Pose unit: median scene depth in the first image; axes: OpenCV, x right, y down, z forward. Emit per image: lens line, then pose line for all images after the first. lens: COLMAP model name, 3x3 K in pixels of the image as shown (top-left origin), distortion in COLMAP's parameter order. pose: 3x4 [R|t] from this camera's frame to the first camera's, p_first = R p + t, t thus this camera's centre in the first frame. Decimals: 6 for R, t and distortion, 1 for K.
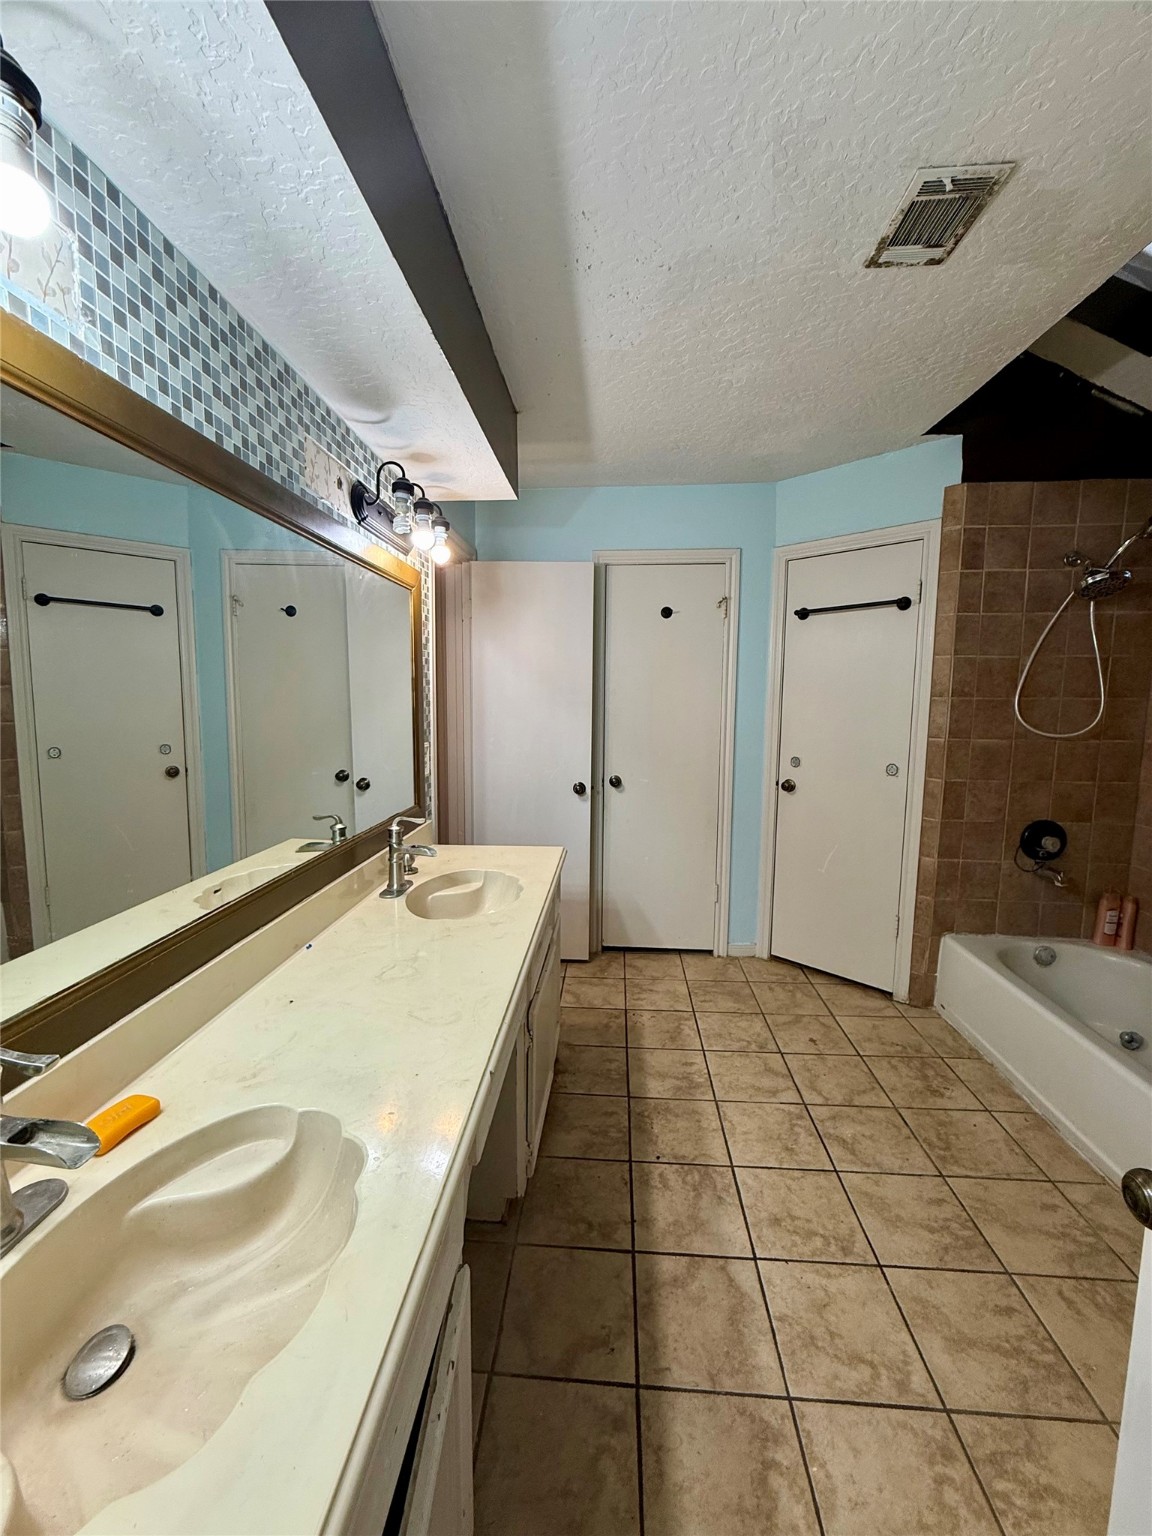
lens RADIAL K [[610.5, 0, 576.9], [0, 610.5, 764.3], [0, 0, 1]] dist [-0.000439, 0.000270]
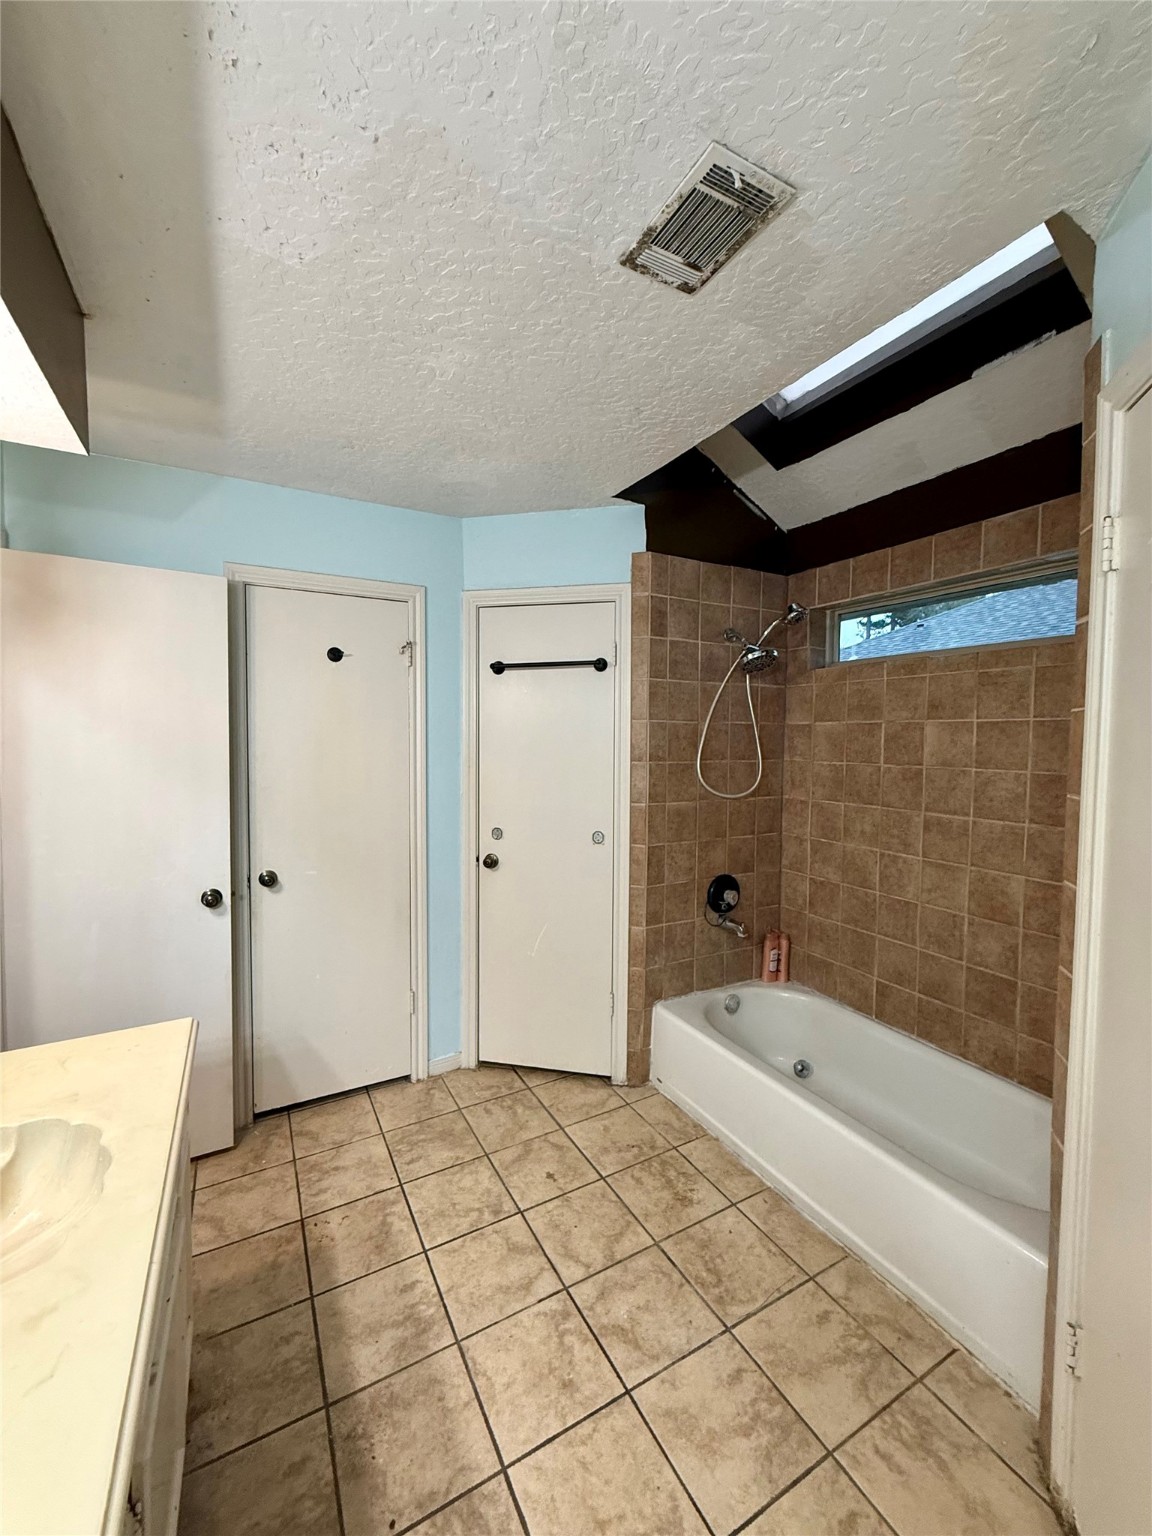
lens RADIAL K [[610.5, 0, 577.4], [0, 610.5, 764.9], [0, 0, 1]] dist [-0.000439, 0.000270]
pose [[0.842892, -0.022495, 0.537612, -0.018396], [0.058528, 0.997031, -0.050045, -0.062832], [-0.534890, 0.073647, 0.841706, 0.231251]]
